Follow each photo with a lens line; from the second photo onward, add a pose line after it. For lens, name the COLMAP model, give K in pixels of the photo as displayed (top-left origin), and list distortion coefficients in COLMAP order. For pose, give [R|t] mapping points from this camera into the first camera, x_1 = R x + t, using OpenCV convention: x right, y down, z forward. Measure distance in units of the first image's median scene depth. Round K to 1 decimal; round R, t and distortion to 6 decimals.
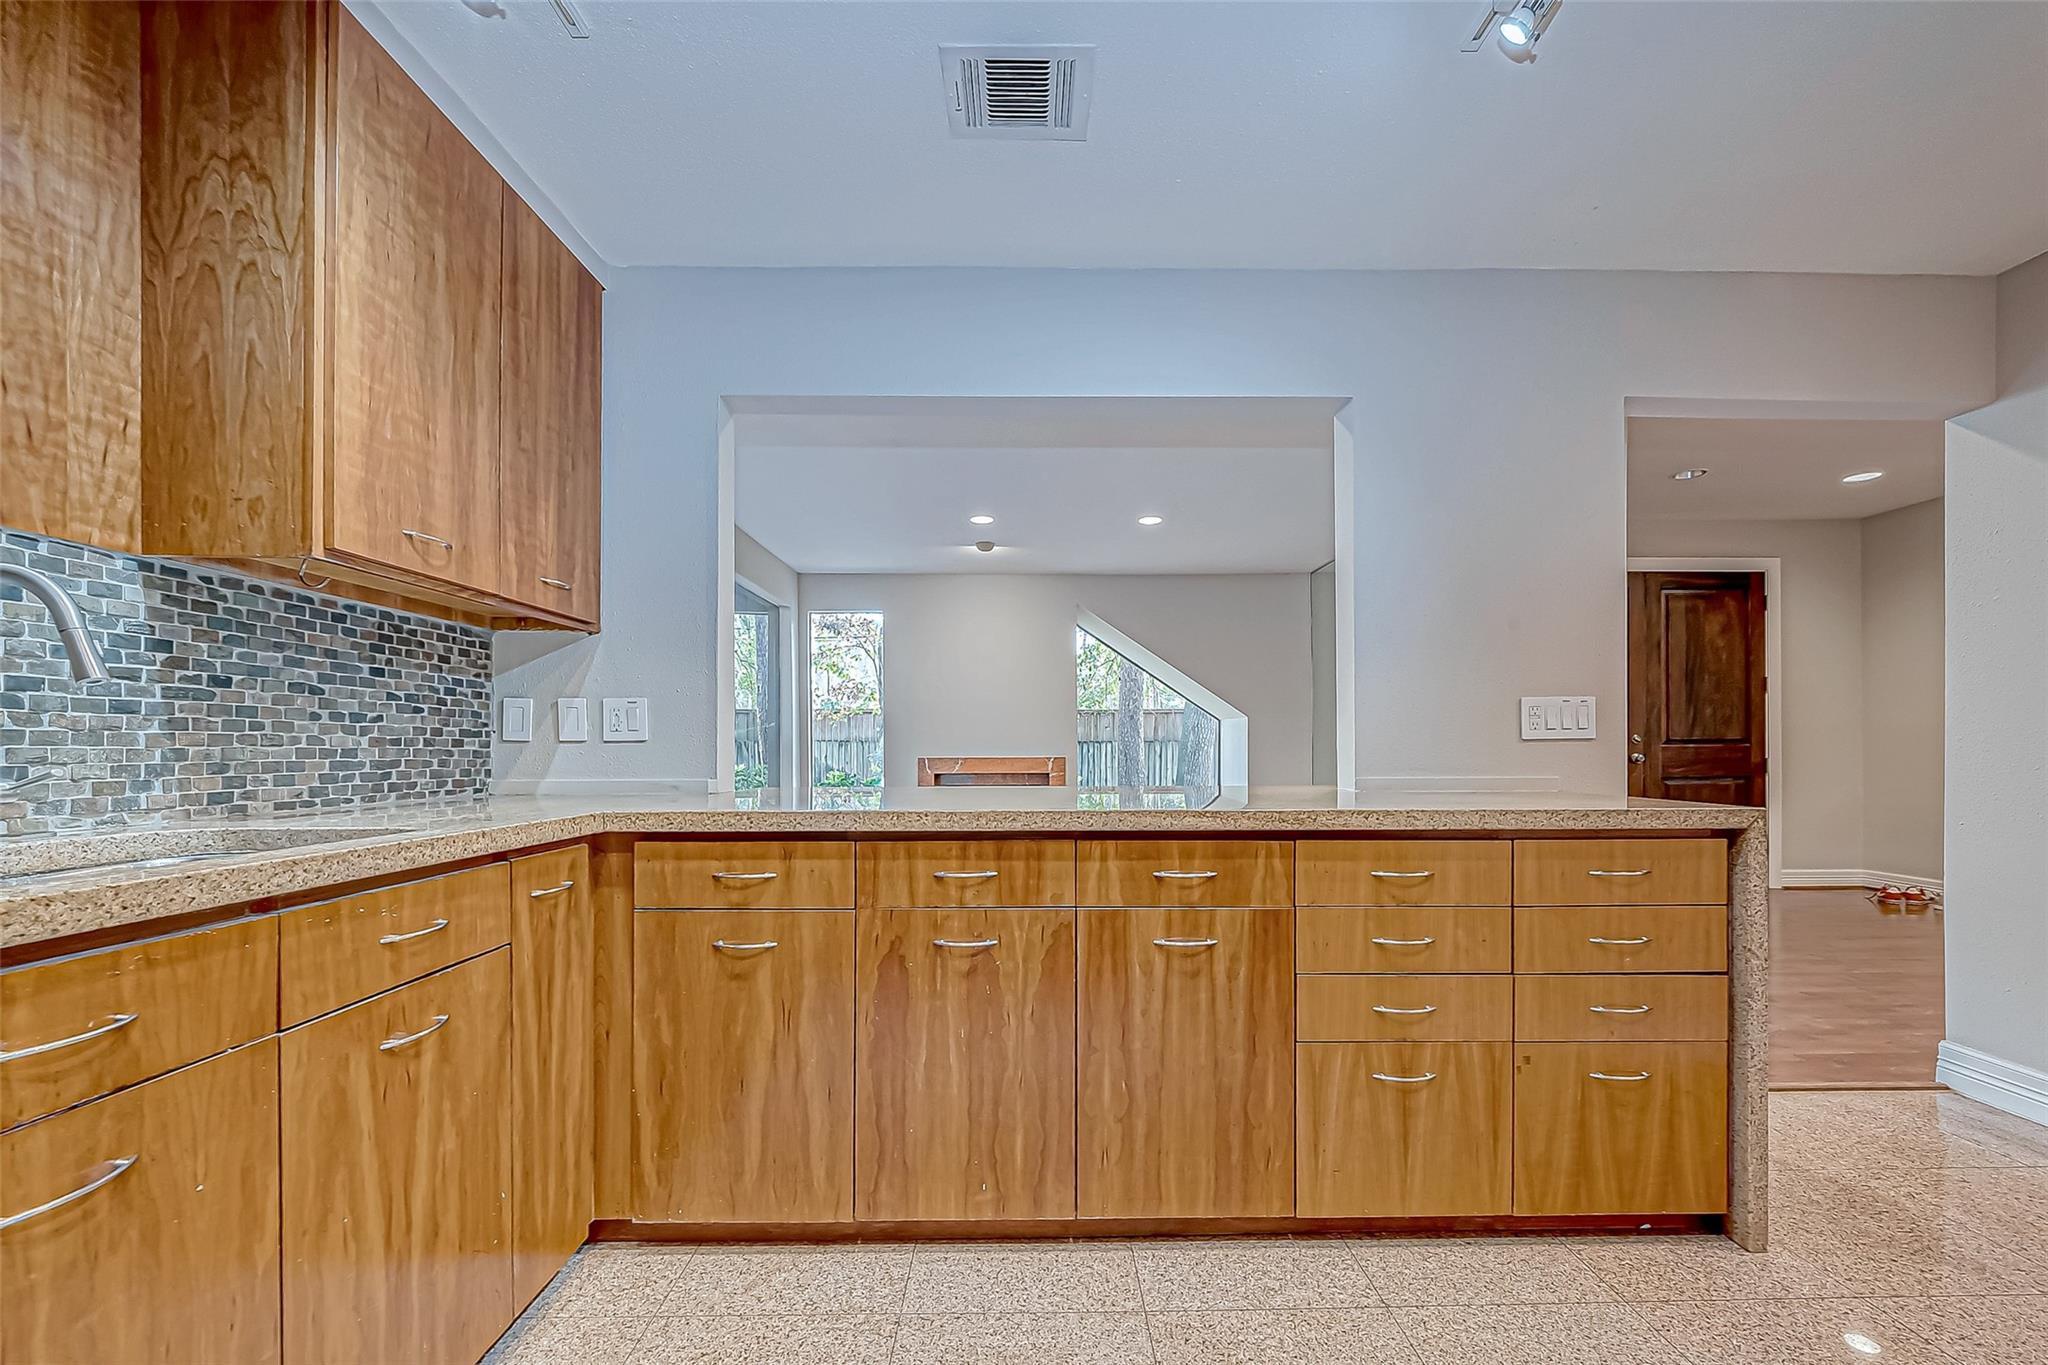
lens RADIAL K [[810.3, 0, 1032.1], [0, 810.3, 747.2], [0, 0, 1]] dist [-0.003774, -0.000617]
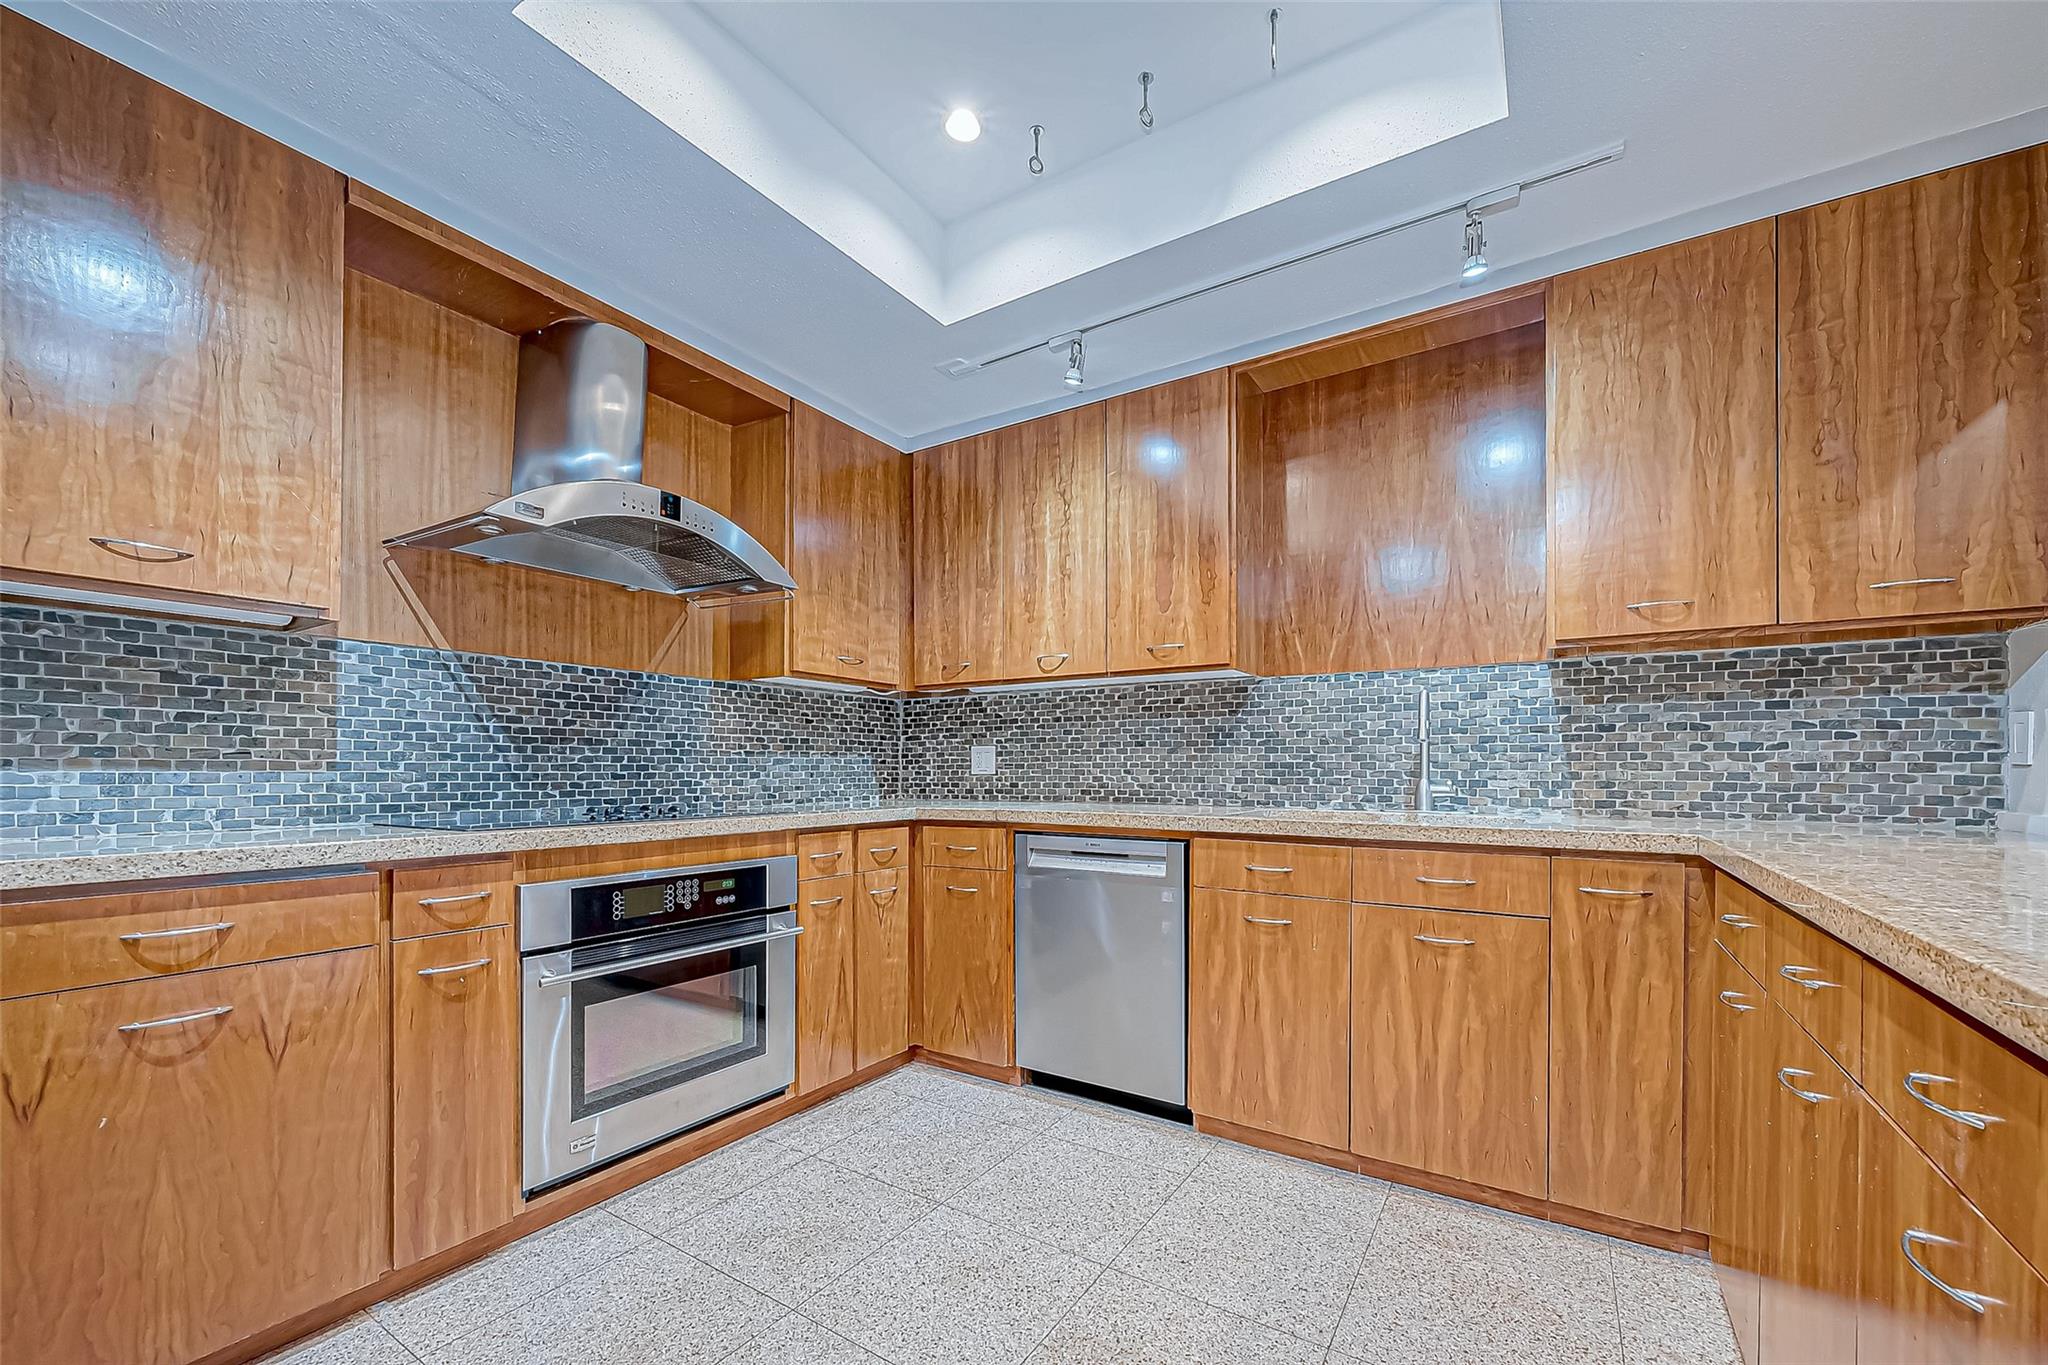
lens RADIAL K [[810.3, 0, 1036.0], [0, 810.3, 767.4], [0, 0, 1]] dist [-0.003774, -0.000617]
pose [[-0.544049, 0.002156, -0.839051, 0.830762], [-0.000094, 0.999997, 0.002631, -0.010592], [0.839053, 0.001510, -0.544047, 0.892011]]
